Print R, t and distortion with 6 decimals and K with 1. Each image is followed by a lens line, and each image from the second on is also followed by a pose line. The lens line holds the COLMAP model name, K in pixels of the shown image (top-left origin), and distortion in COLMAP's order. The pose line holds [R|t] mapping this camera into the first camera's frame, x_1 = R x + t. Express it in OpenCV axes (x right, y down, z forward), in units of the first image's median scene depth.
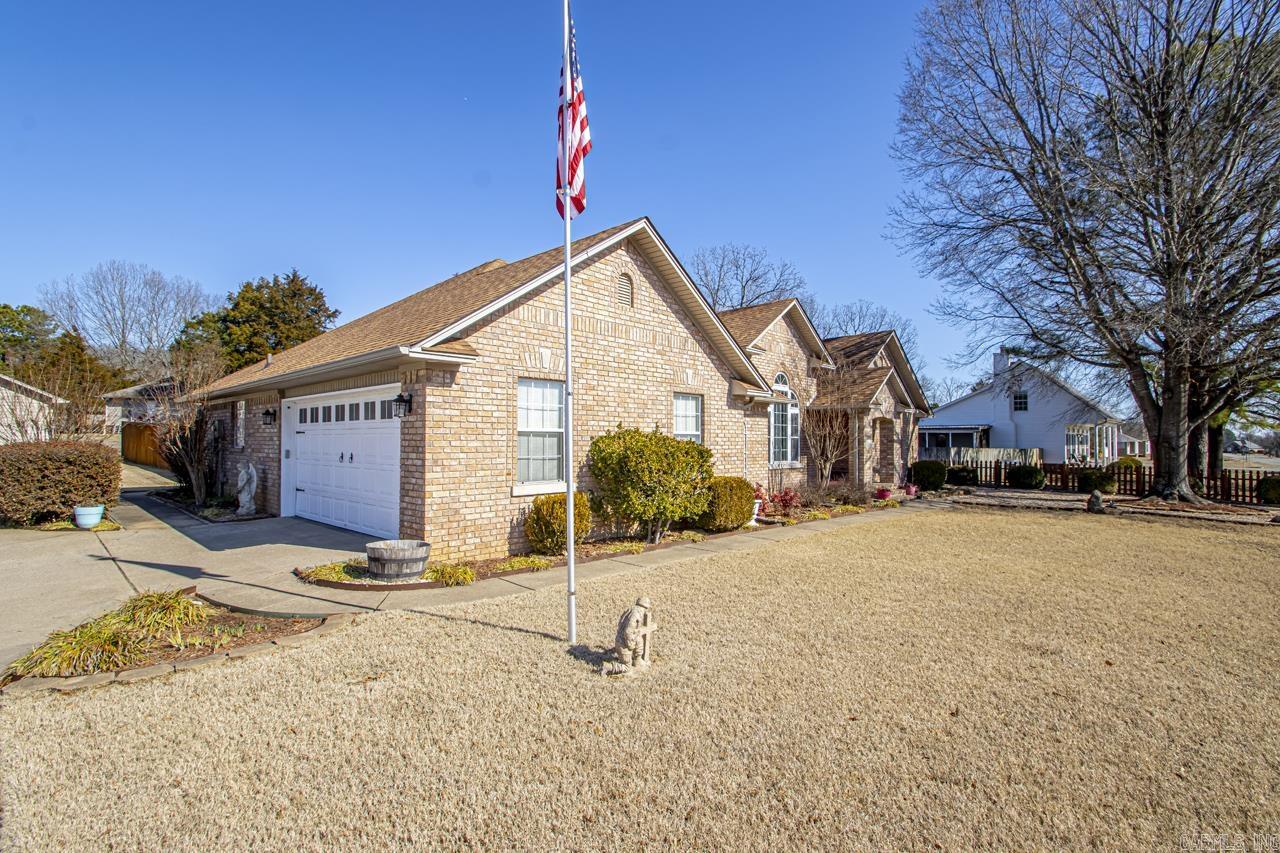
lens RADIAL K [[593.0, 0, 643.9], [0, 593.0, 432.0], [0, 0, 1]] dist [-0.000371, -0.004872]
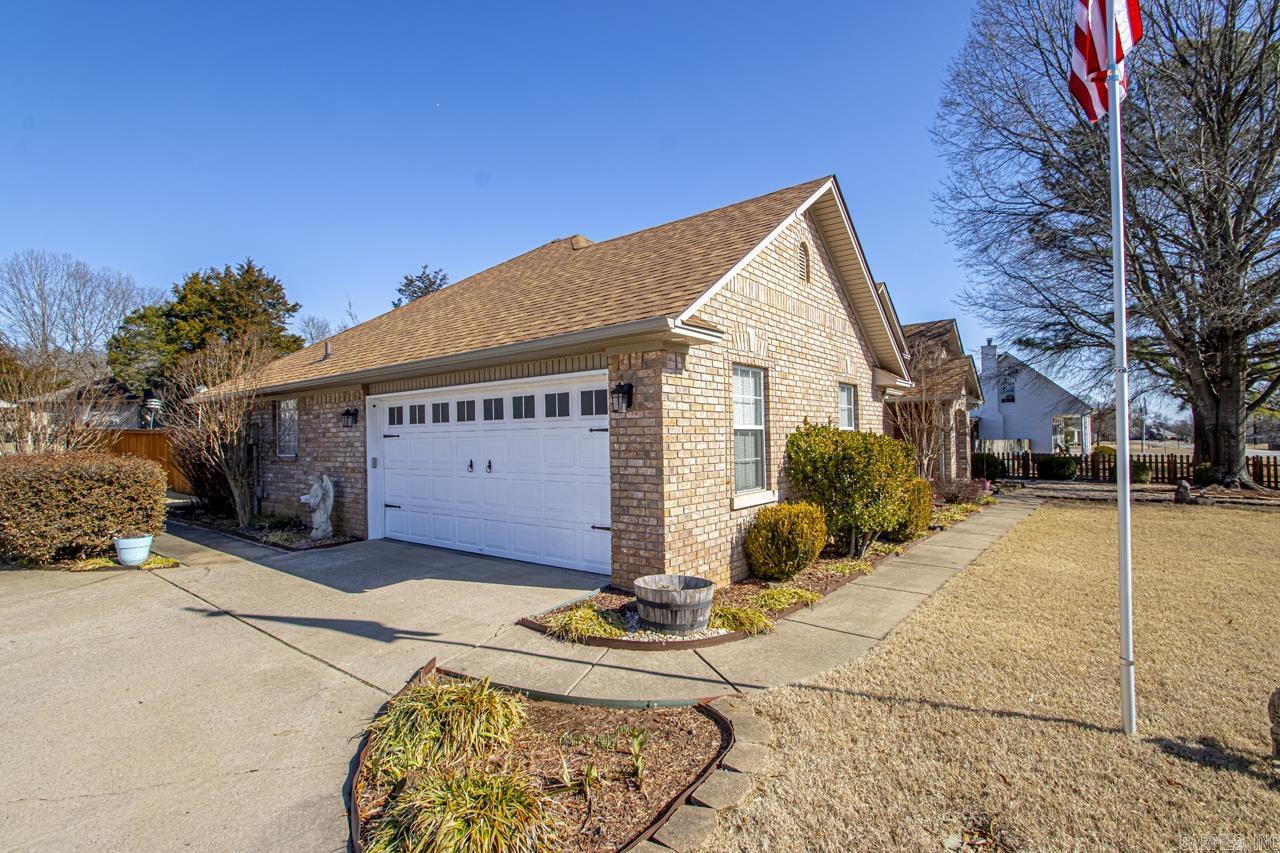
lens RADIAL K [[593.0, 0, 641.6], [0, 593.0, 429.1], [0, 0, 1]] dist [-0.000371, -0.004872]
pose [[0.996069, -0.017678, 0.086794, -0.303498], [0.017777, 0.999842, -0.000374, -0.002419], [-0.086773, 0.001916, 0.996226, 0.152157]]
